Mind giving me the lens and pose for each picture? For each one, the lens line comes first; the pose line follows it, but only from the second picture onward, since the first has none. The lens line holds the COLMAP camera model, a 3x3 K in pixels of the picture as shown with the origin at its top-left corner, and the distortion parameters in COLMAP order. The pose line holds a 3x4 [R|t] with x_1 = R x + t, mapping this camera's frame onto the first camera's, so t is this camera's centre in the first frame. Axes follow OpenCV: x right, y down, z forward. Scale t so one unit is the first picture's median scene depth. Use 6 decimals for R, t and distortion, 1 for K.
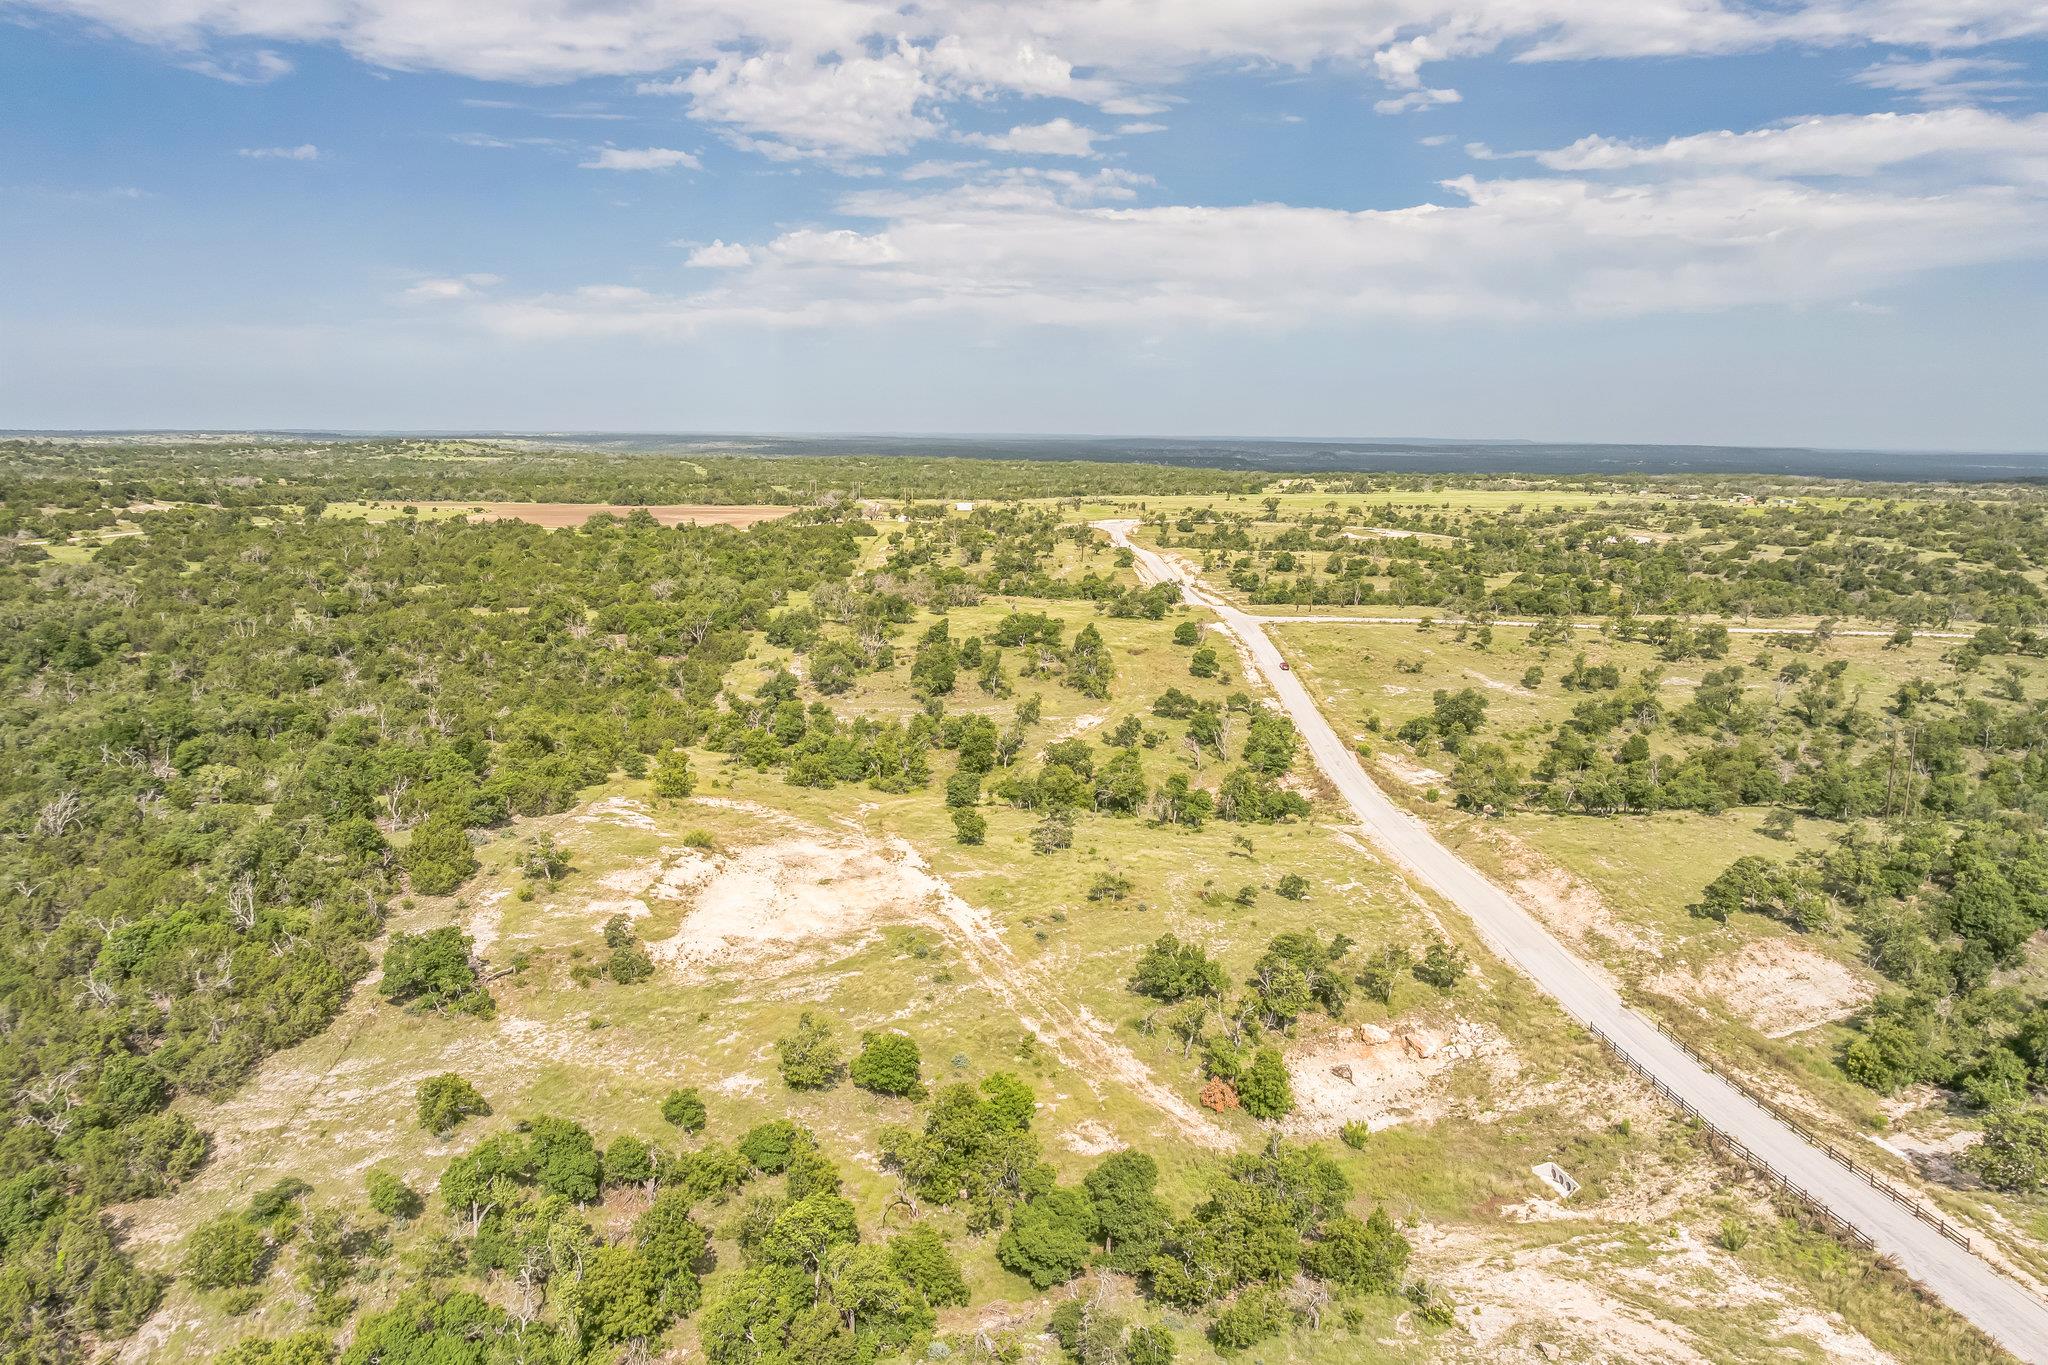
lens RADIAL K [[1406.1, 0, 1050.7], [0, 1406.1, 669.3], [0, 0, 1]] dist [-0.005748, -0.001045]
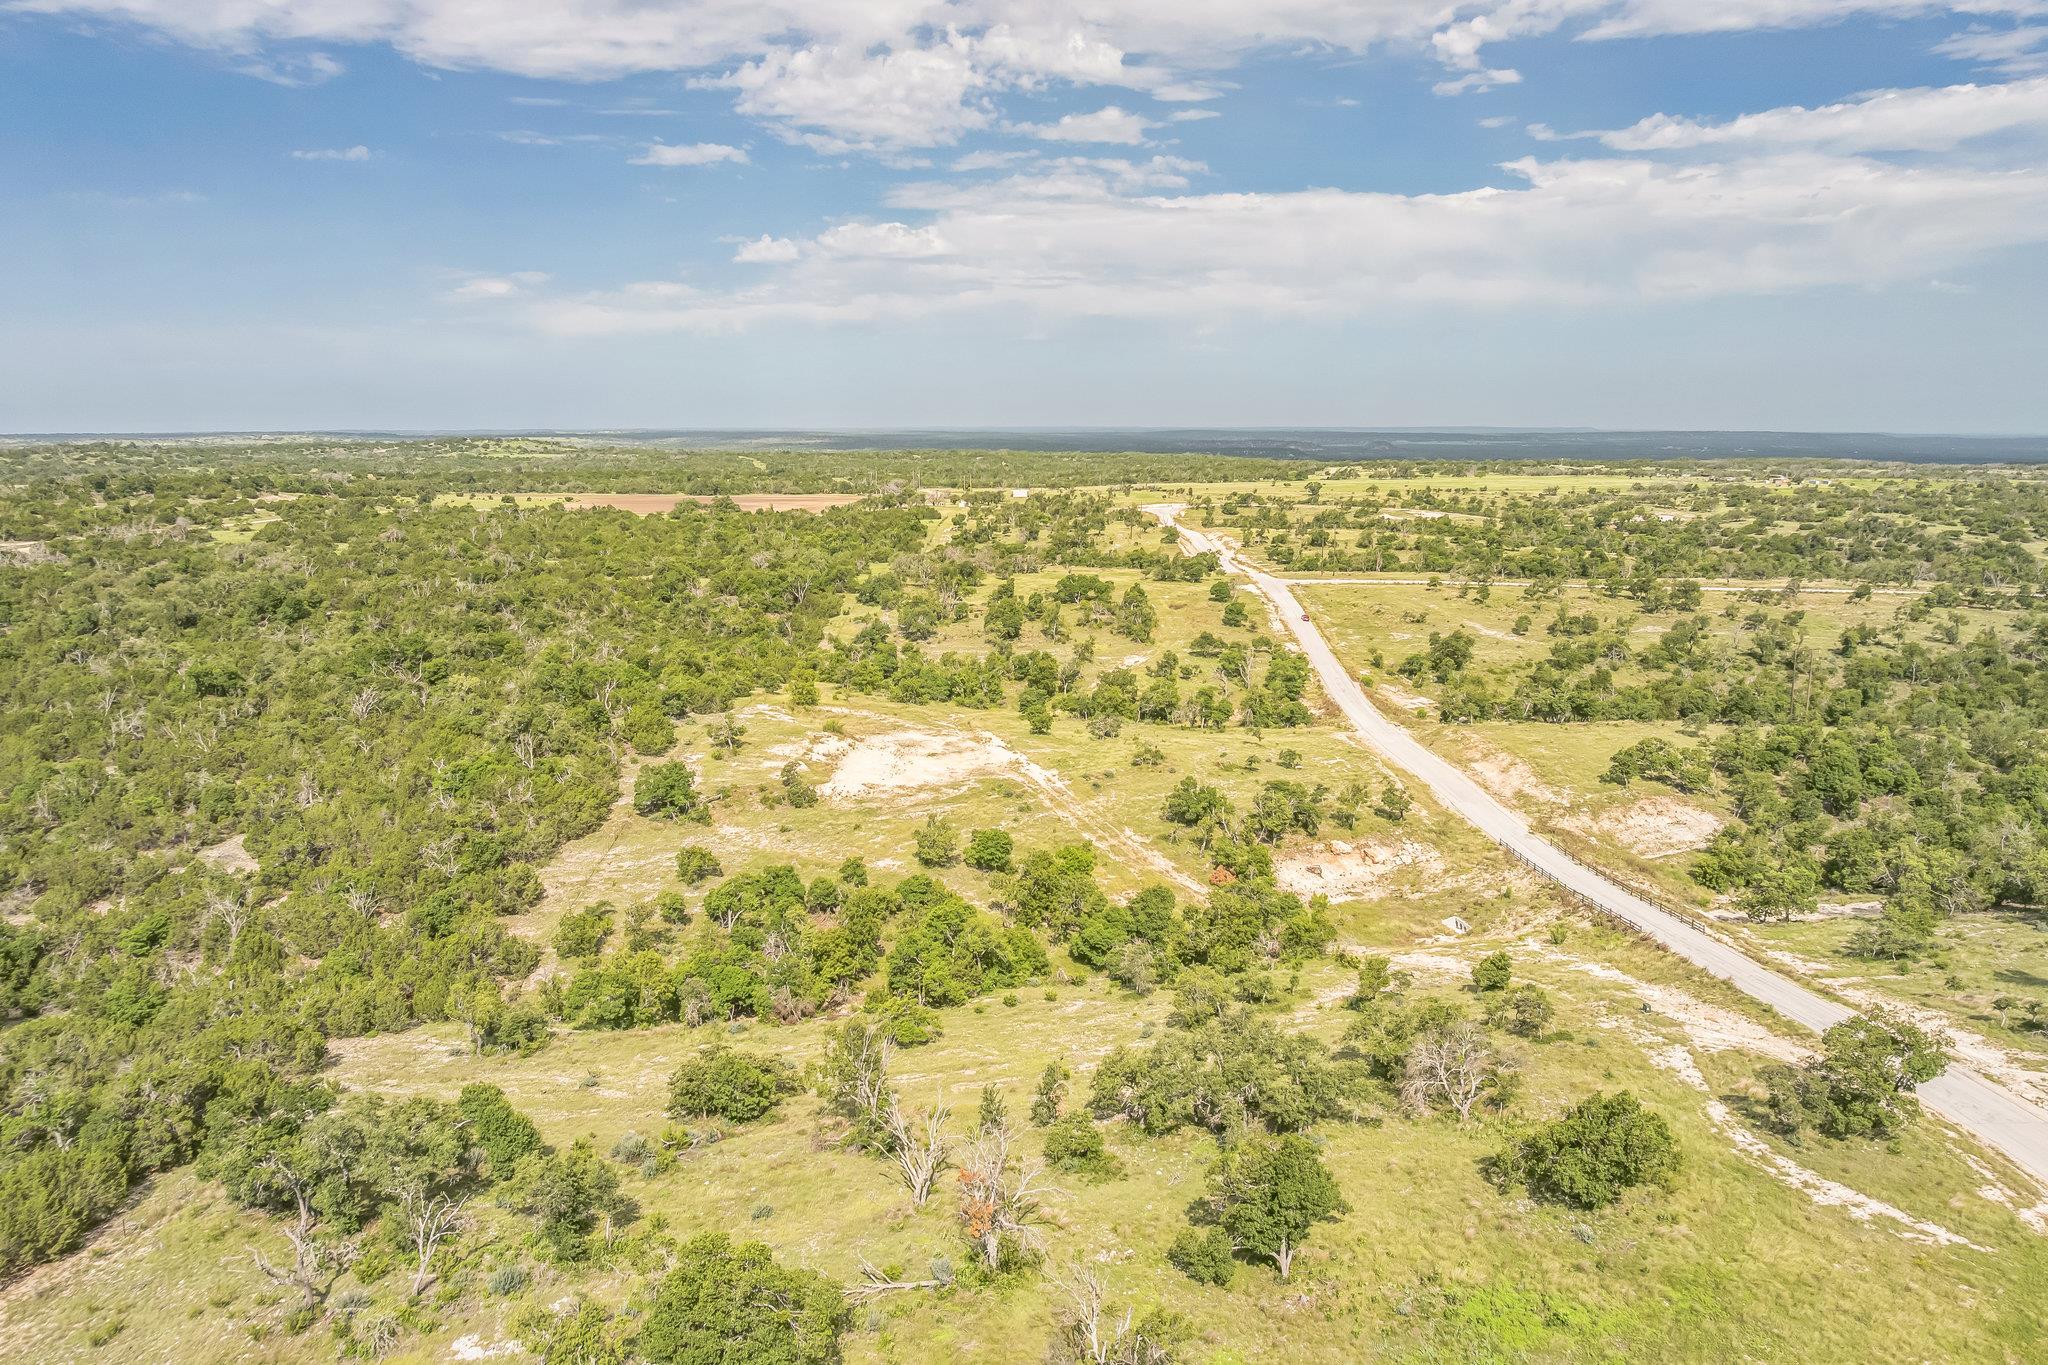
lens RADIAL K [[1433.4, 0, 1024.0], [0, 1433.4, 682.5], [0, 0, 1]] dist [0.003414, -0.018814]
pose [[0.998537, -0.000320, -0.054078, -0.000604], [0.000855, 0.999951, 0.009884, 0.028843], [0.054072, -0.009916, 0.998488, -0.139272]]
